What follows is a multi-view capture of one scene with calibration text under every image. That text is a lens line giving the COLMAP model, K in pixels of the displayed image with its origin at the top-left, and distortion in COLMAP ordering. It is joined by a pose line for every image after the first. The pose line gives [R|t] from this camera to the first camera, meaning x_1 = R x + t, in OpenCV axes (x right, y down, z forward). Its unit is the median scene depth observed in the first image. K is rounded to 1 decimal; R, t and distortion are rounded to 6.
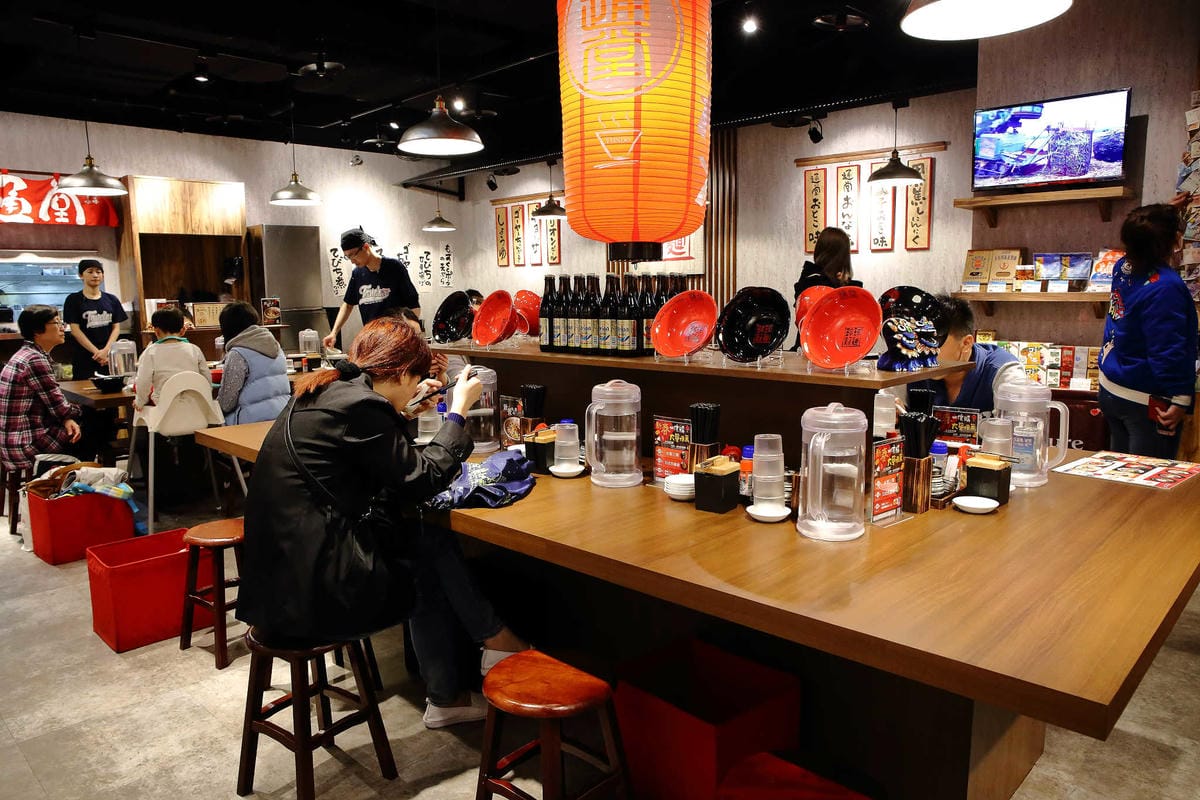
lens RADIAL K [[815.5, 0, 599.0], [0, 815.5, 397.1], [0, 0, 1]] dist [-0.039909, 0.005247]
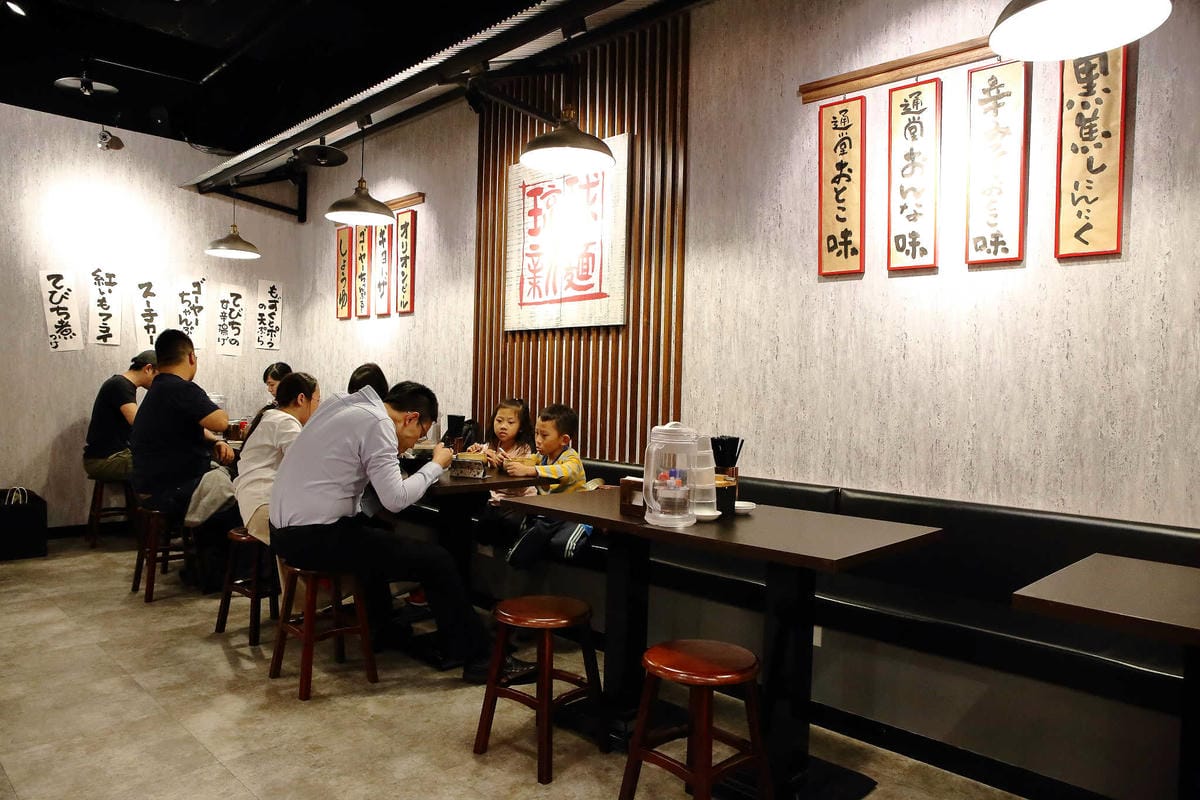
lens RADIAL K [[815.5, 0, 602.2], [0, 815.5, 398.7], [0, 0, 1]] dist [-0.039909, 0.005247]
pose [[0.999072, 0.041566, -0.011282, 0.128350], [-0.042613, 0.992025, -0.118617, -0.042583], [0.006261, 0.118988, 0.992876, 0.507229]]
